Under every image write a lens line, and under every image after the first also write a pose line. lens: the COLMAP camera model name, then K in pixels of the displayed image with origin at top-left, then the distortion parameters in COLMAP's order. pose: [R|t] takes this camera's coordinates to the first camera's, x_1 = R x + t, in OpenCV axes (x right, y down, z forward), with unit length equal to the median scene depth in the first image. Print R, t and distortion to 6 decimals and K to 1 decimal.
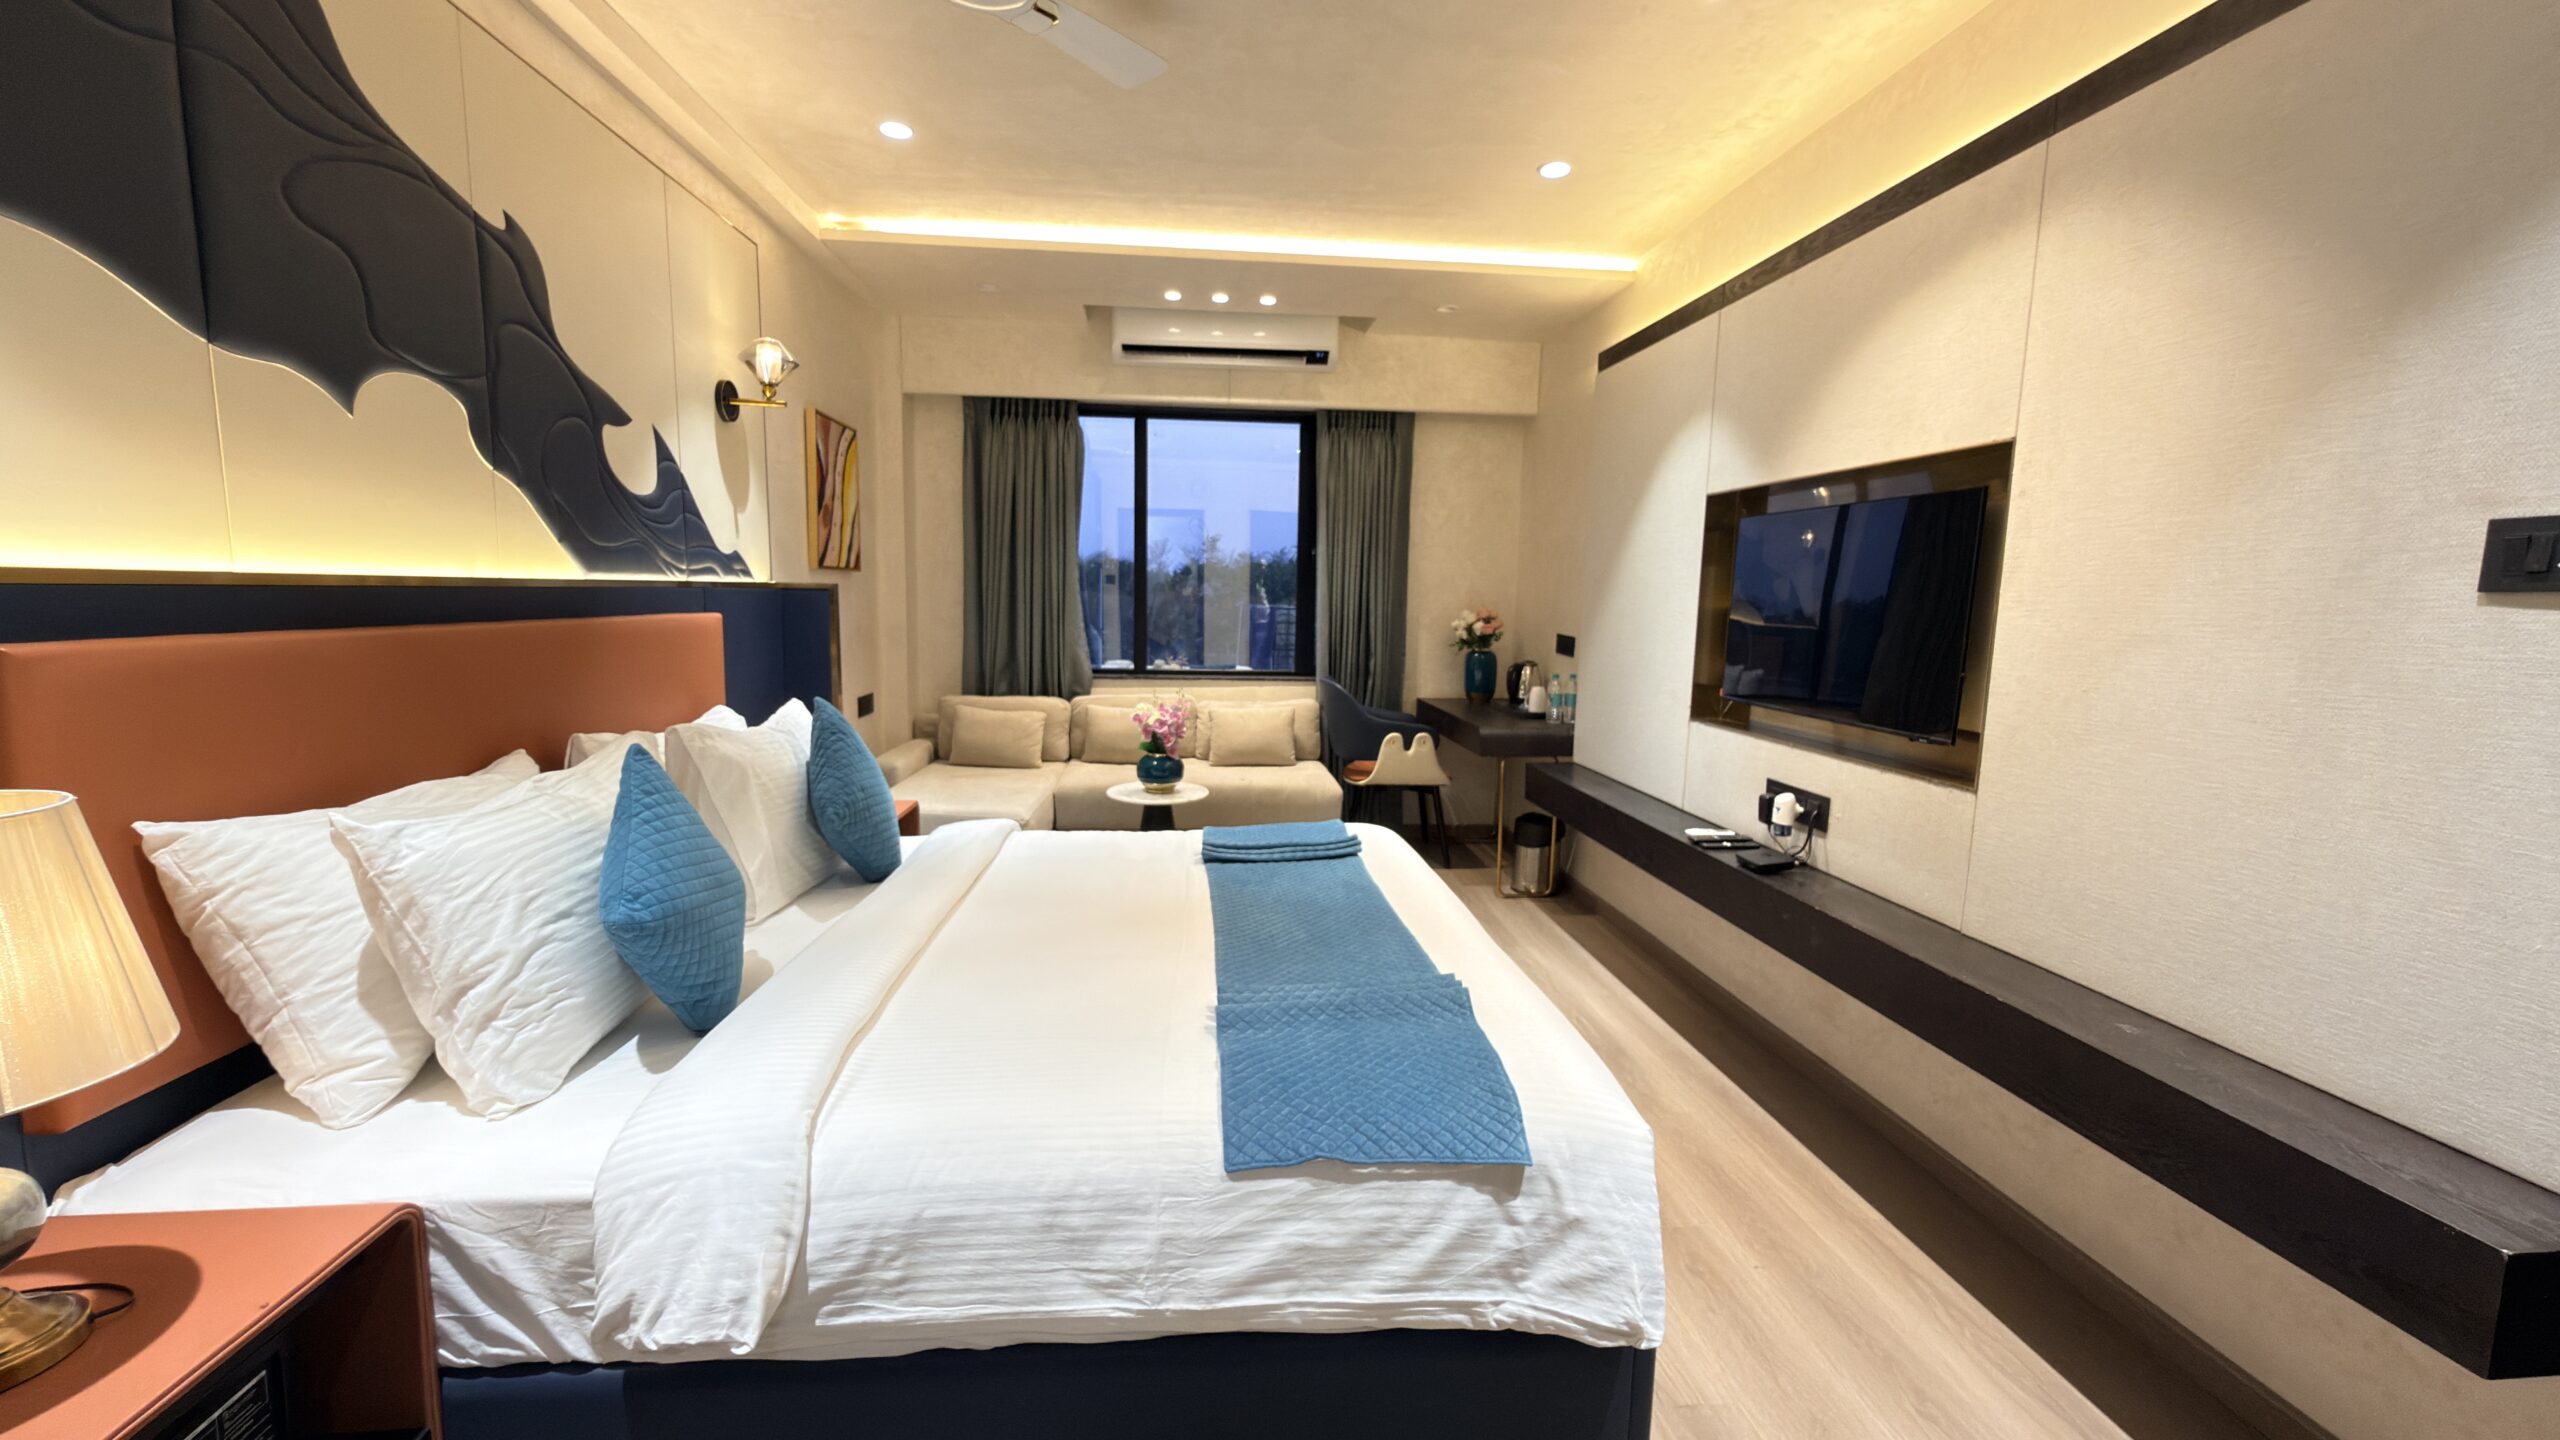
lens RADIAL K [[1020.2, 0, 1278.0], [0, 1020.2, 722.1], [0, 0, 1]] dist [0.000247, 0.000087]
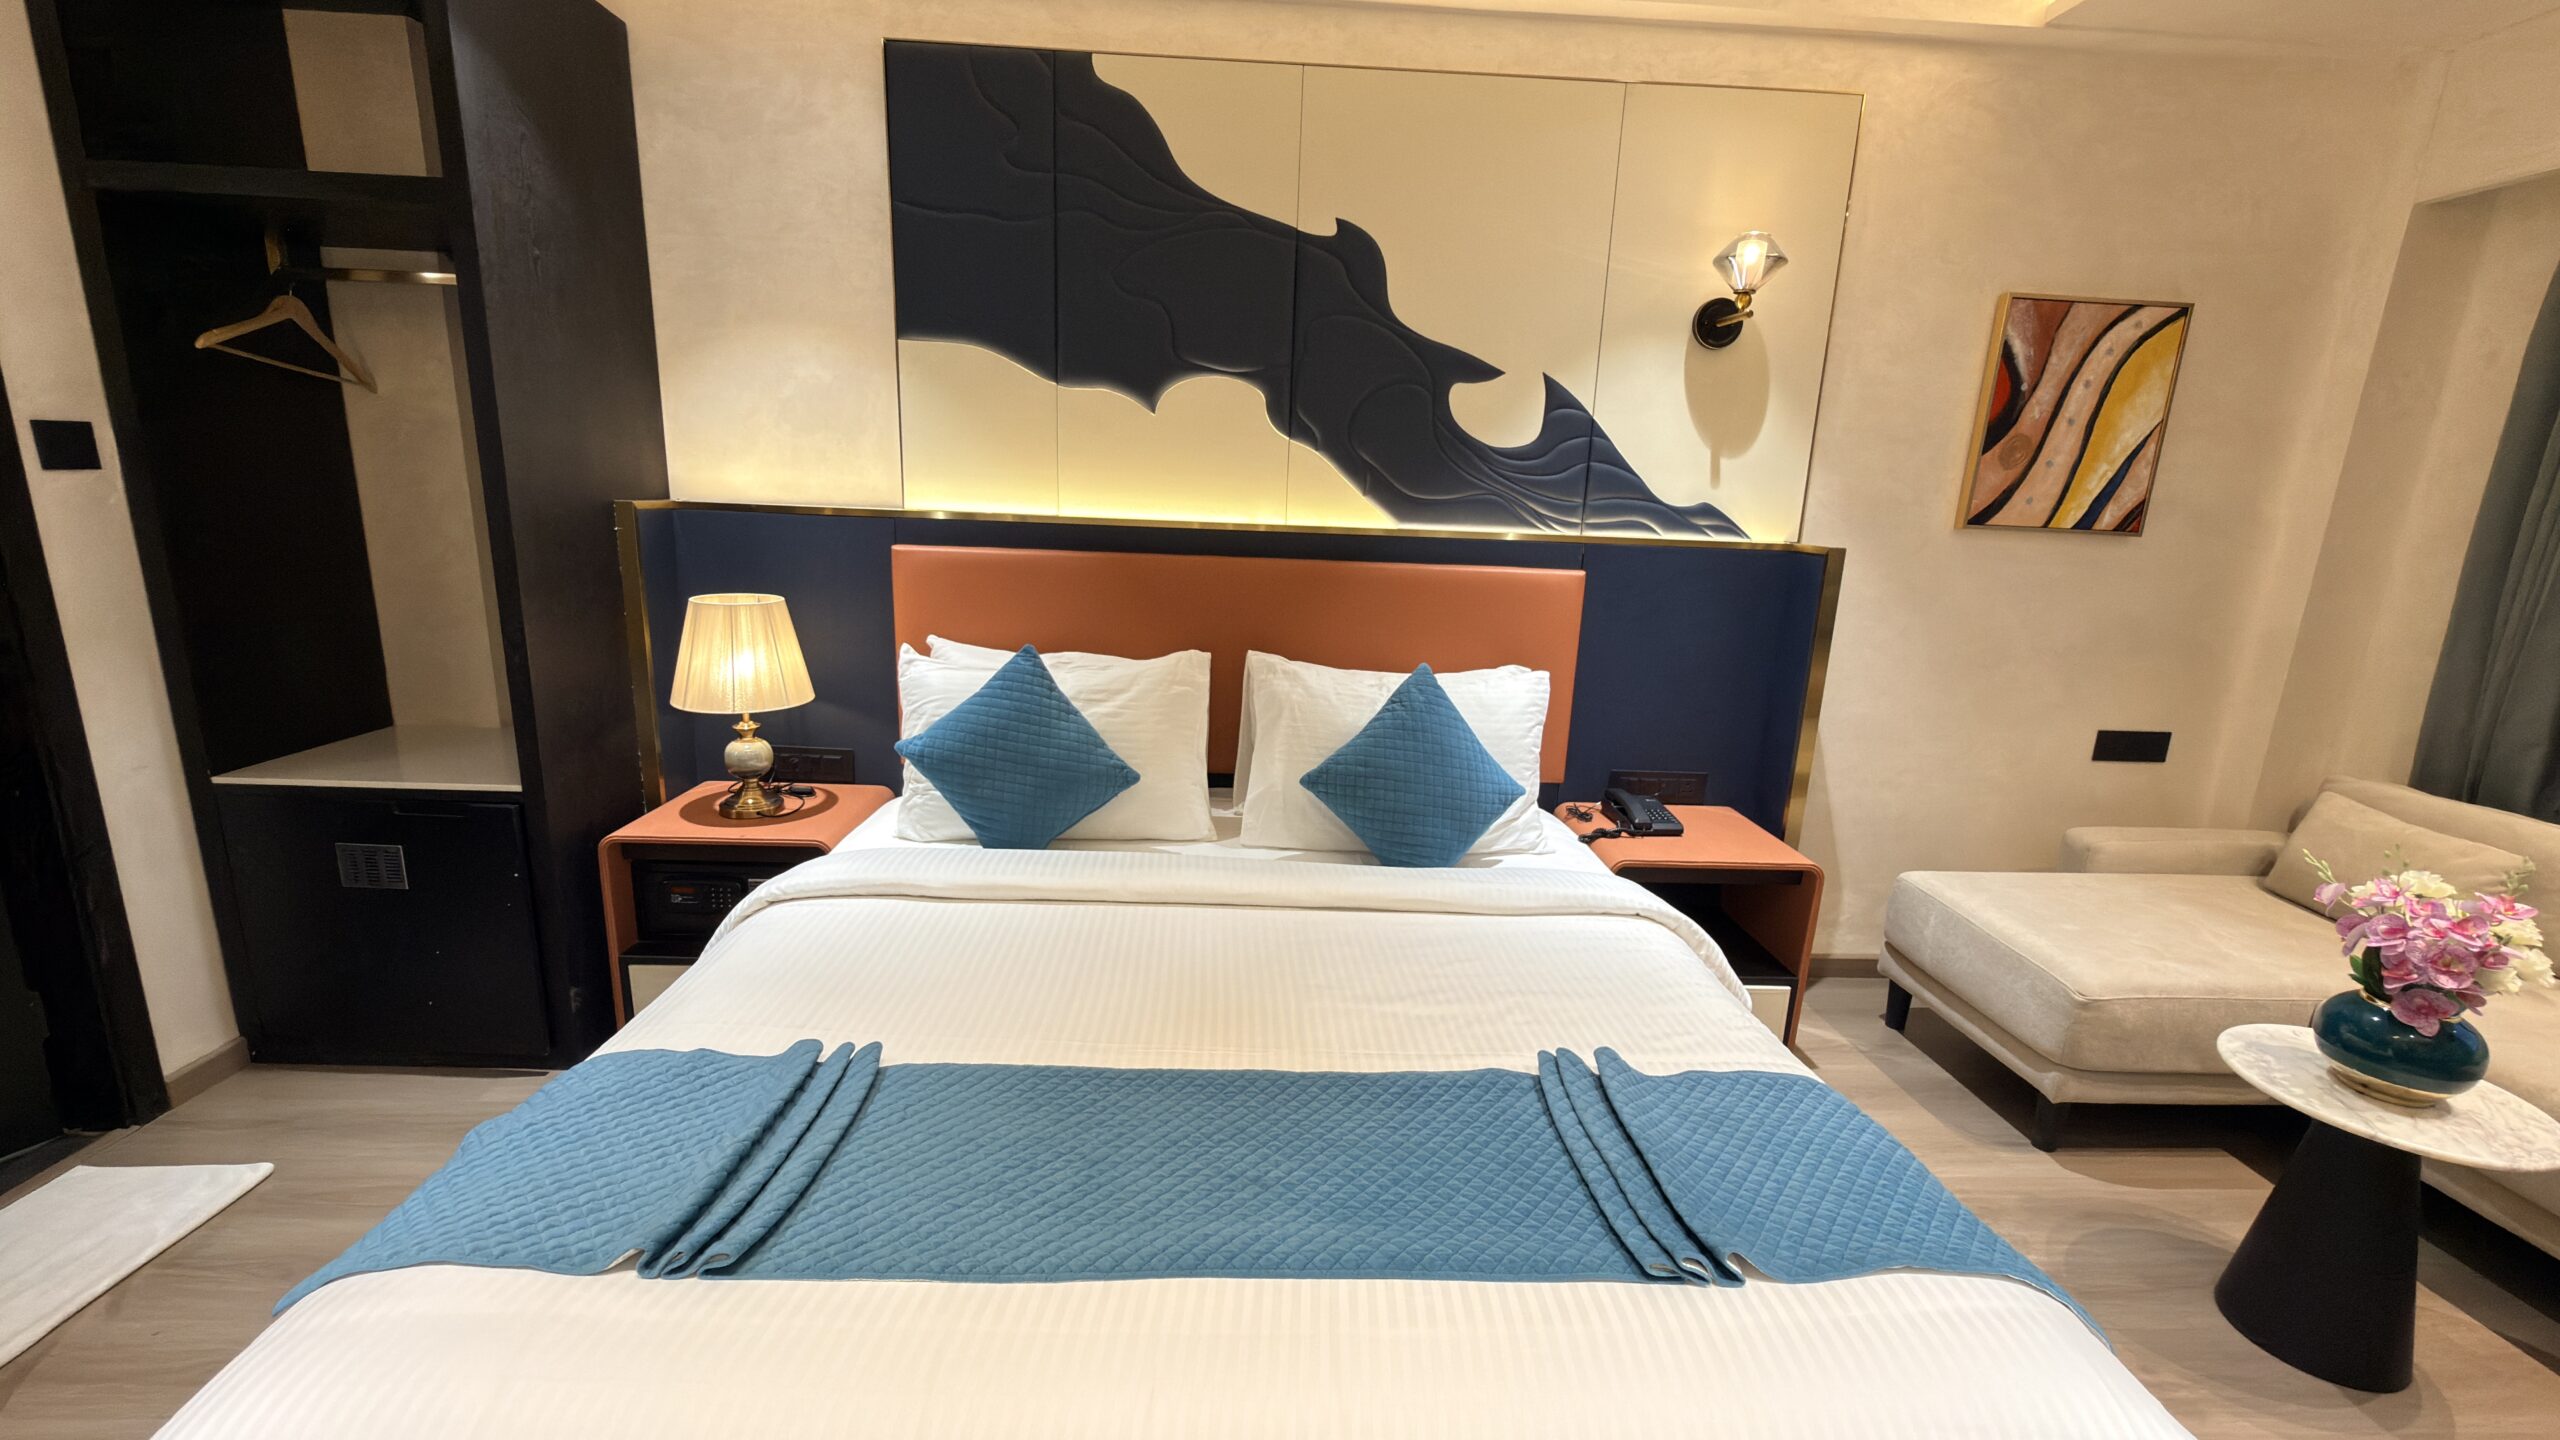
lens RADIAL K [[1020.2, 0, 1275.1], [0, 1020.2, 722.1], [0, 0, 1]] dist [0.000247, 0.000087]
pose [[-0.053409, 0.201074, -0.978119, 0.512798], [-0.165771, 0.964140, 0.207252, -0.156669], [0.984717, 0.173213, -0.018161, 0.998564]]
